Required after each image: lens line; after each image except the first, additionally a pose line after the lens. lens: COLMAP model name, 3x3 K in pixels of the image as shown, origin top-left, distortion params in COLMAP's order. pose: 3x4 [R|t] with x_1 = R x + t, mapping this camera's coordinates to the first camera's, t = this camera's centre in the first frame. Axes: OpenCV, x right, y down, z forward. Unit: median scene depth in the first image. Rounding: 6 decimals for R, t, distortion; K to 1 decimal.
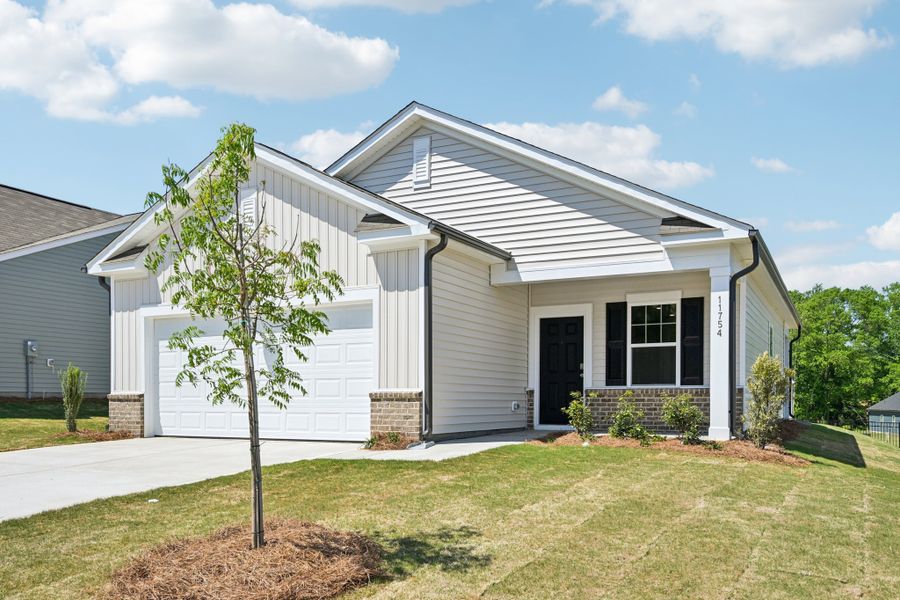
lens RADIAL K [[681.0, 0, 450.0], [0, 681.0, 300.0], [0, 0, 1]] dist [0.002258, 0.000074]
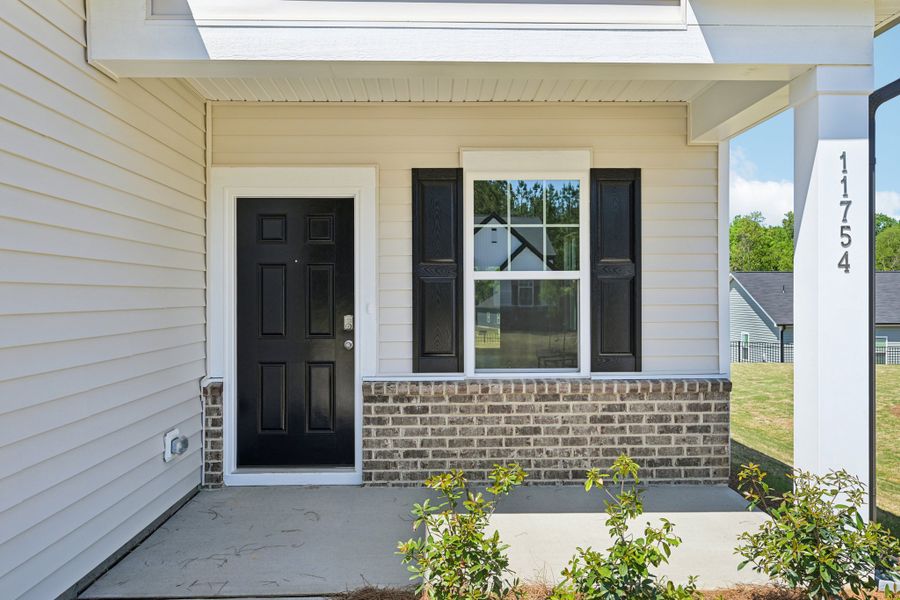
lens RADIAL K [[681.0, 0, 450.0], [0, 681.0, 300.0], [0, 0, 1]] dist [0.002258, 0.000074]
pose [[0.868544, -0.008960, 0.495531, 0.046341], [-0.064874, 0.989179, 0.131593, 0.028089], [-0.491348, -0.146441, 0.858564, 0.643084]]
